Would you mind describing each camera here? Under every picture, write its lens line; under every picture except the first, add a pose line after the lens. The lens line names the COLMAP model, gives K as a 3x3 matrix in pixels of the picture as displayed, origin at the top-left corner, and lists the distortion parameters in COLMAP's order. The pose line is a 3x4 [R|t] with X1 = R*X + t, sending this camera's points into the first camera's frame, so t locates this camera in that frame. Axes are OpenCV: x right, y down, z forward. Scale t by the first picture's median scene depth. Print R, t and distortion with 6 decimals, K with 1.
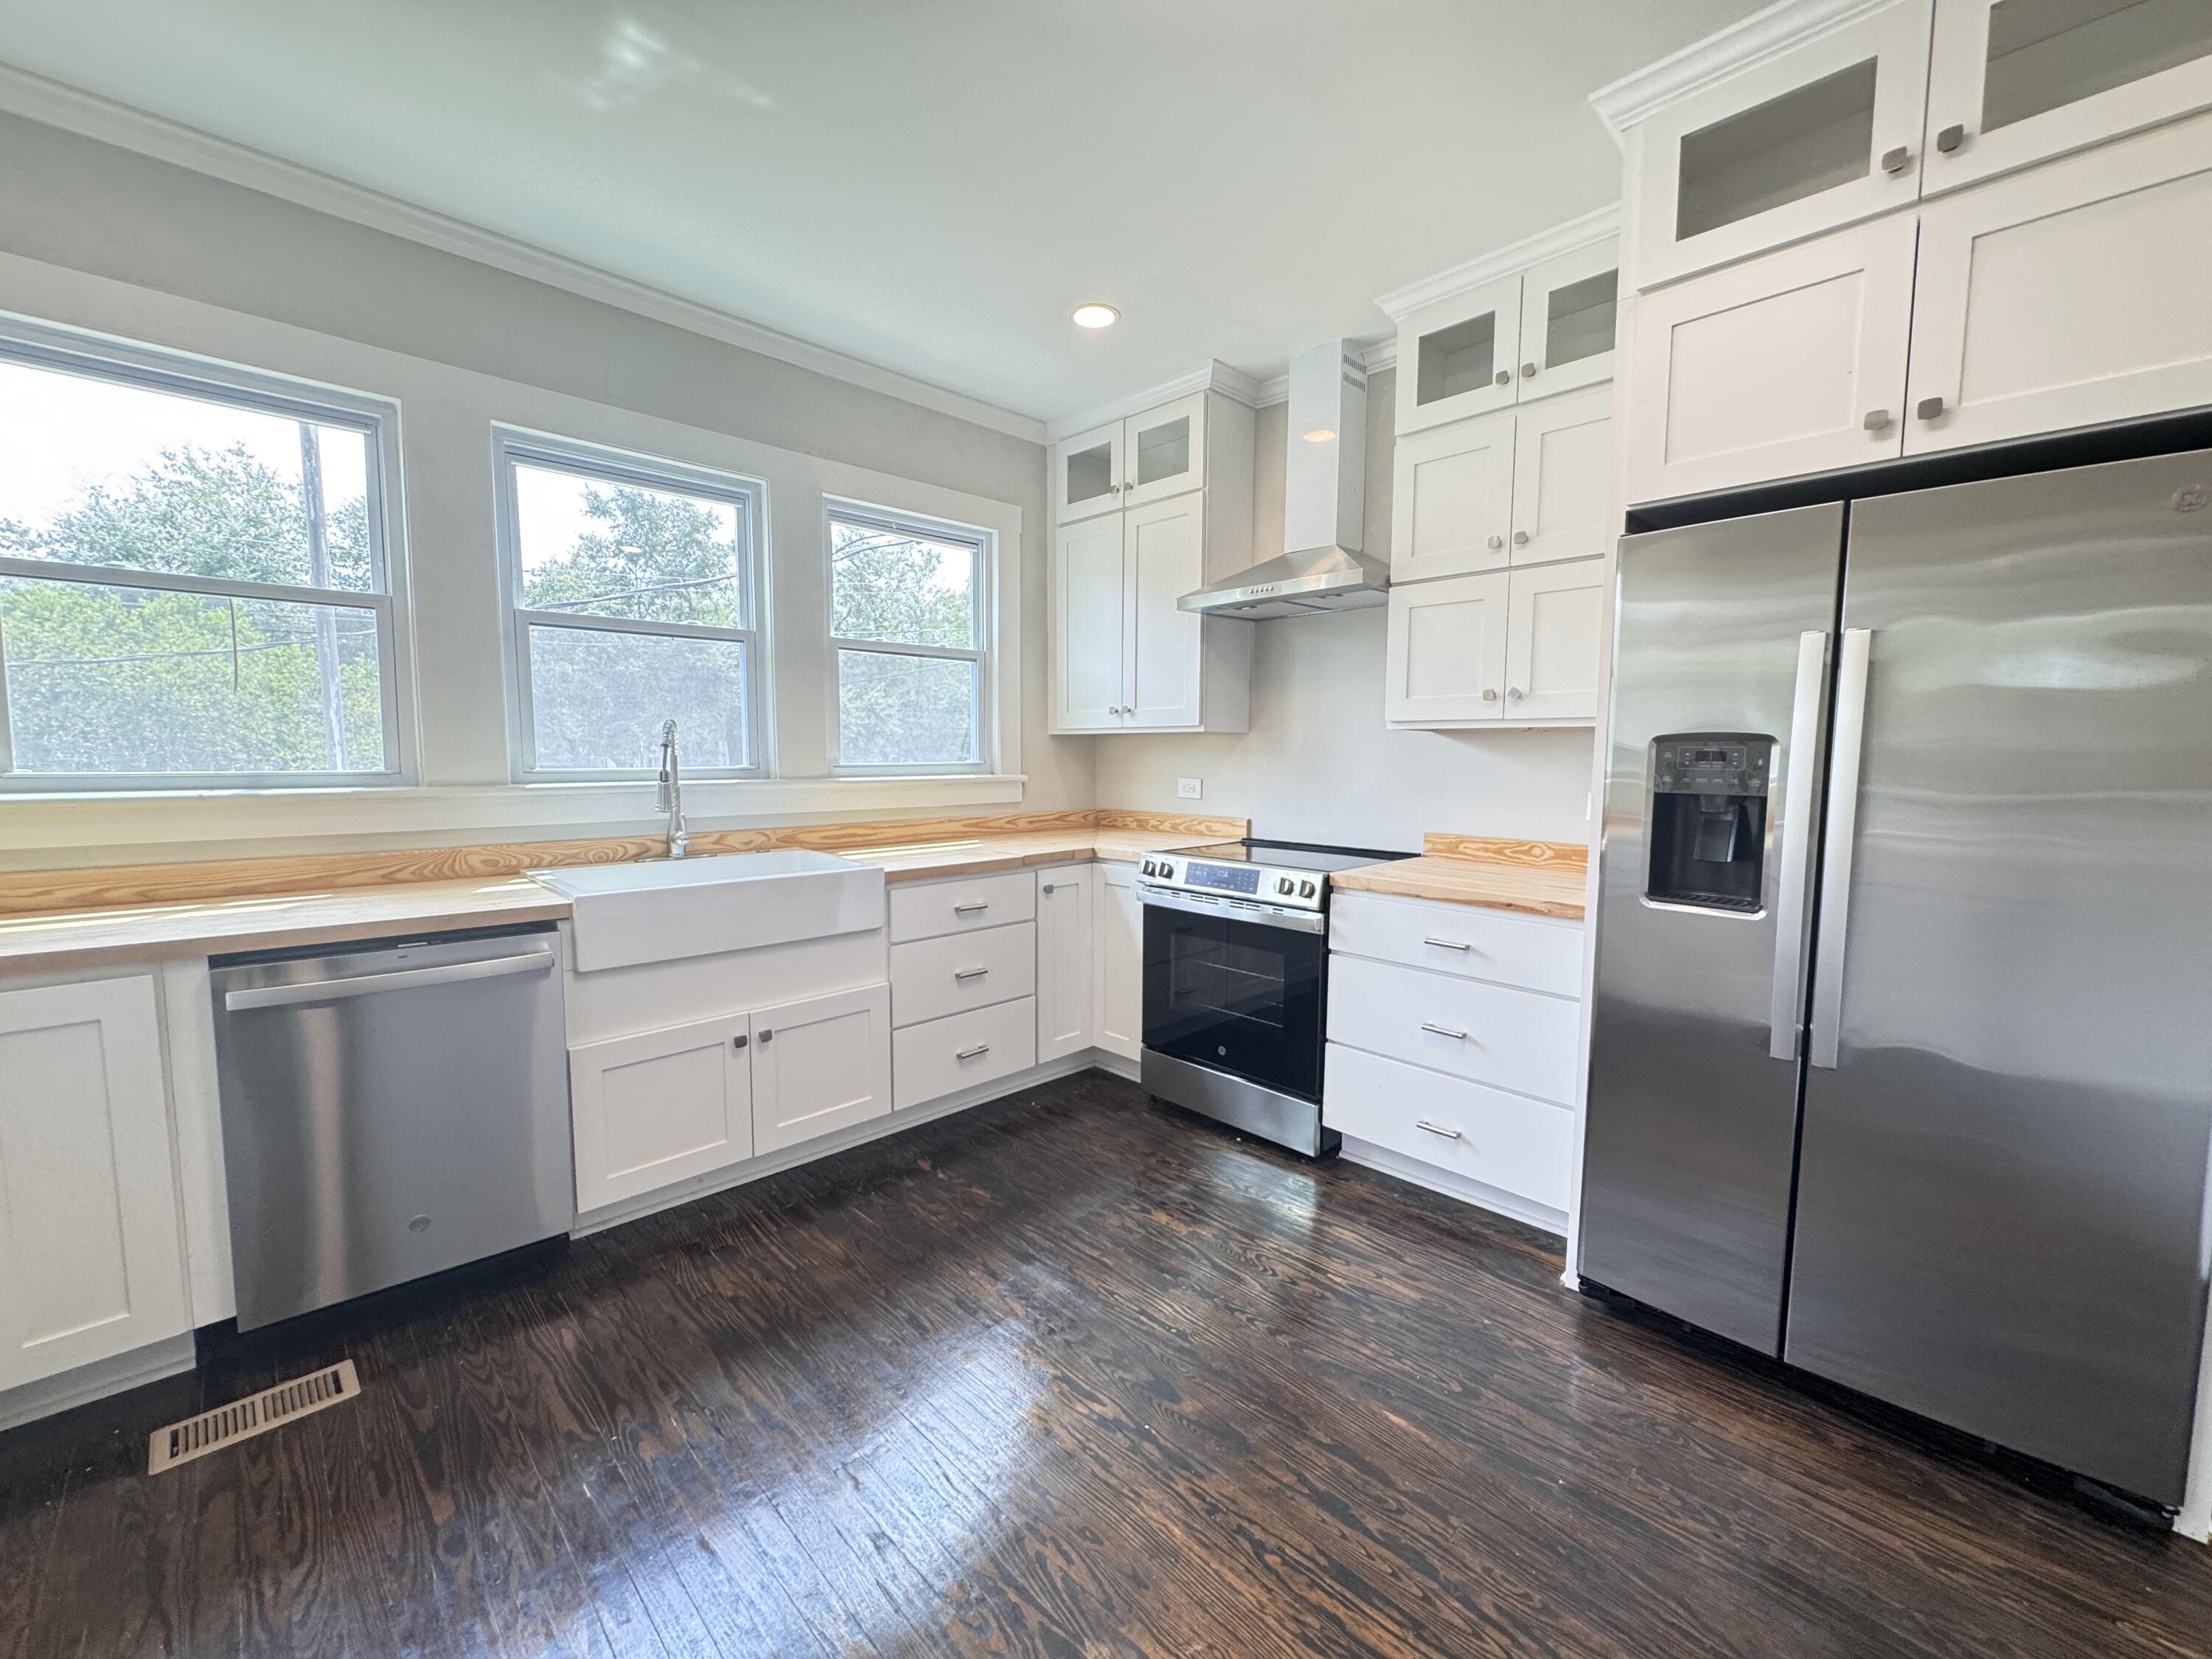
lens RADIAL K [[880.5, 0, 1110.5], [0, 880.5, 826.1], [0, 0, 1]] dist [-0.001104, 0.000044]
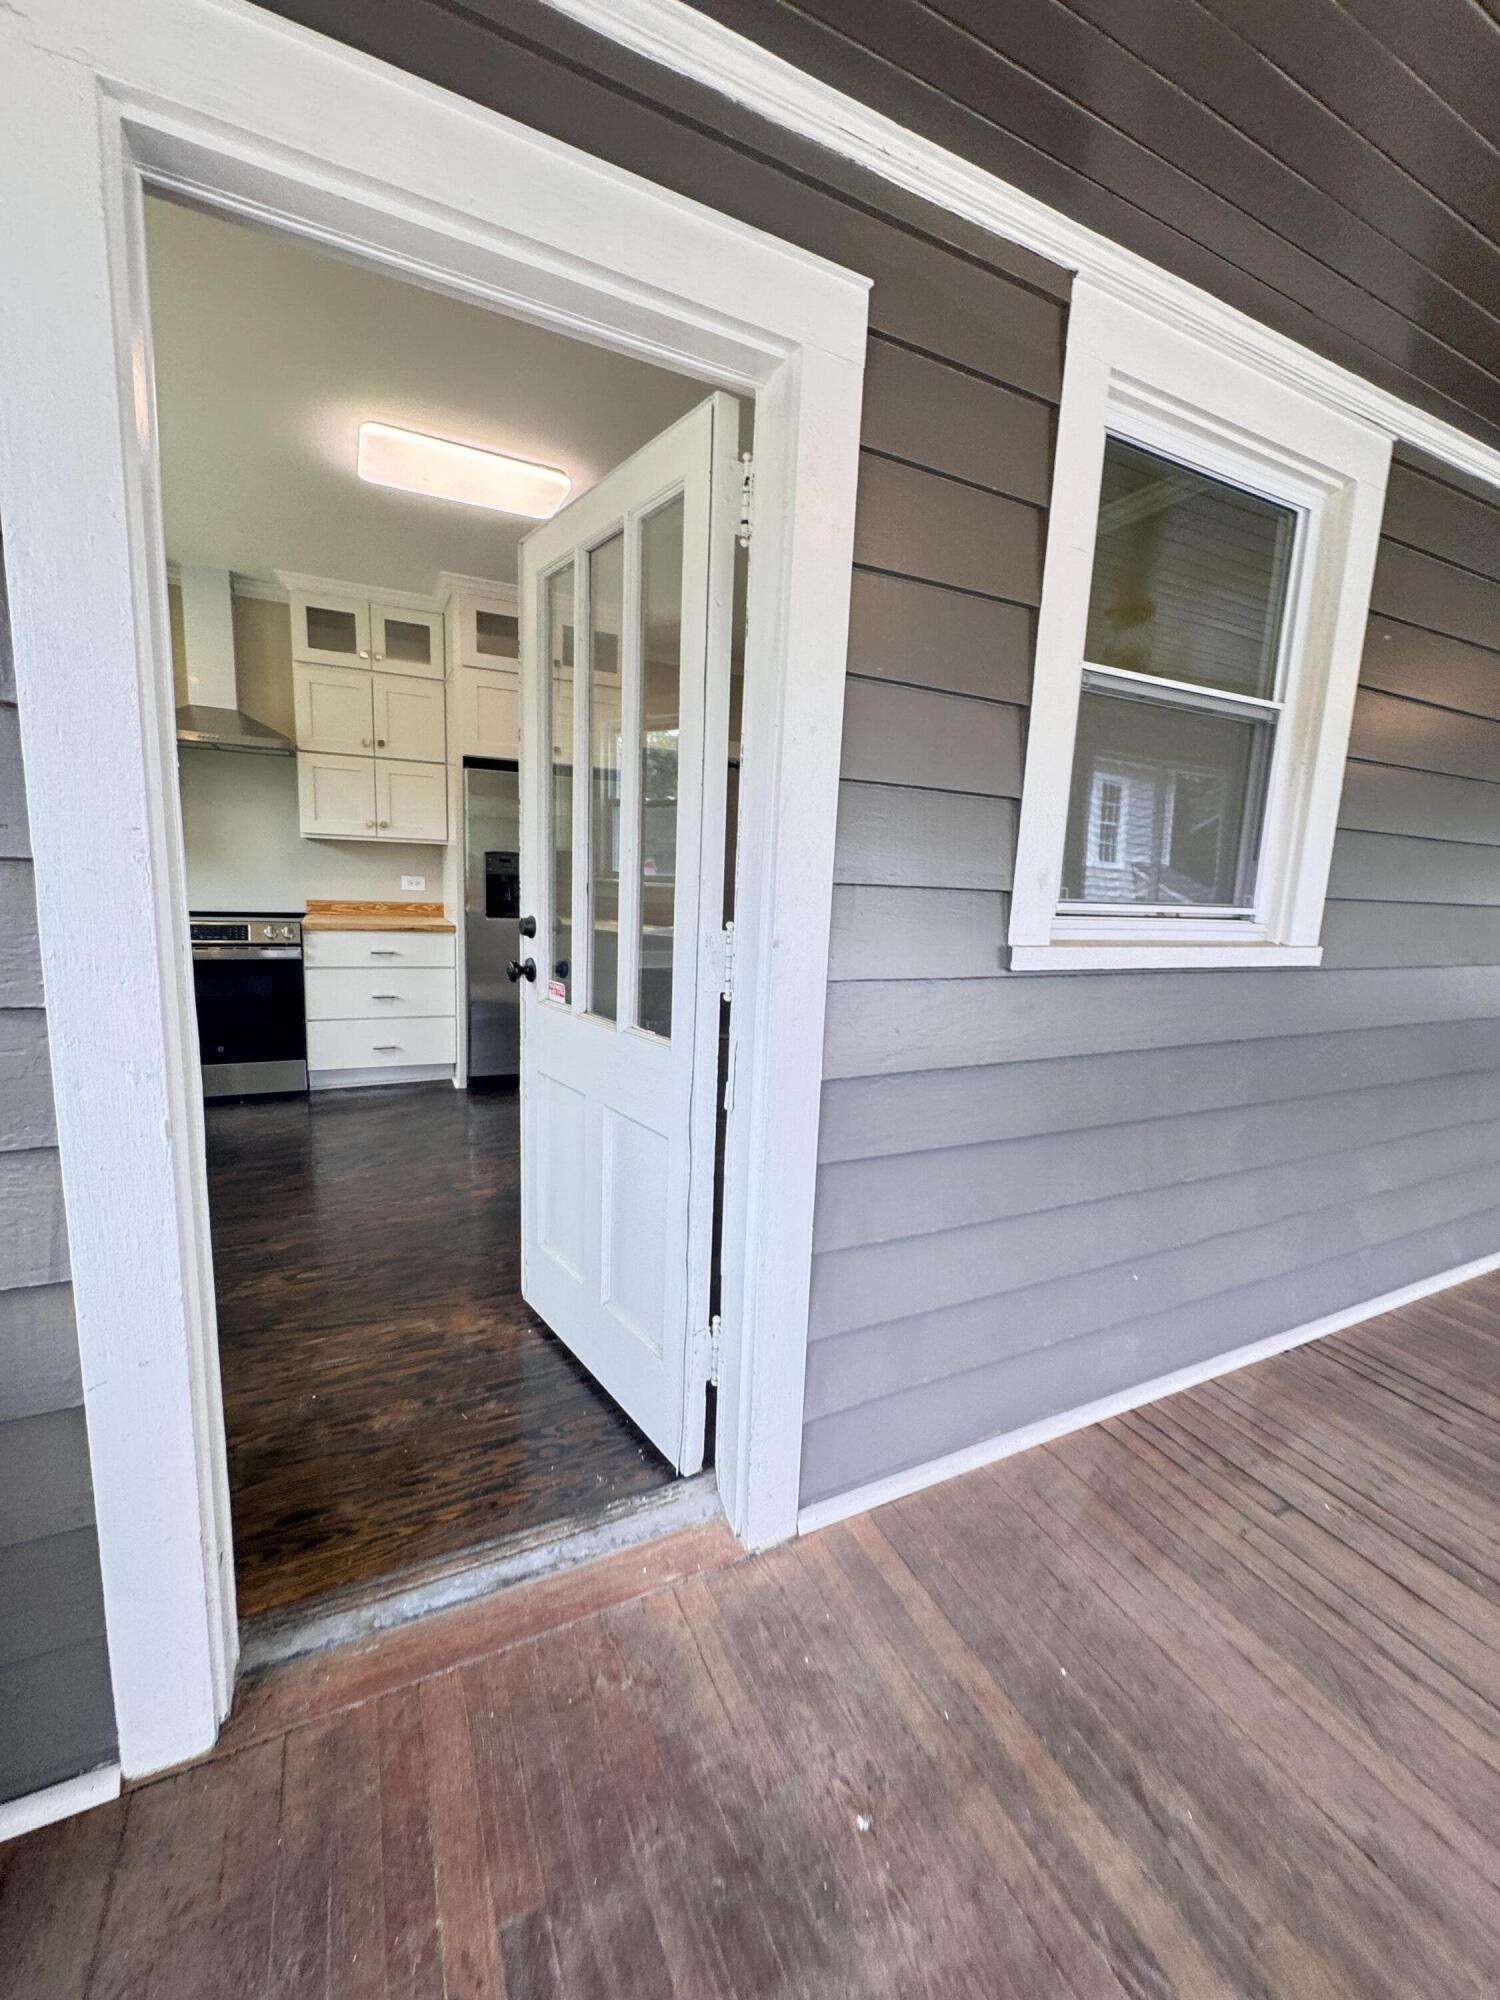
lens RADIAL K [[796.1, 0, 754.3], [0, 796.1, 997.5], [0, 0, 1]] dist [-0.001104, 0.000044]
pose [[0.329162, -0.142776, 0.933417, -0.934400], [0.038569, 0.989711, 0.137785, 0.017515], [-0.943486, -0.009353, 0.331282, -0.348696]]
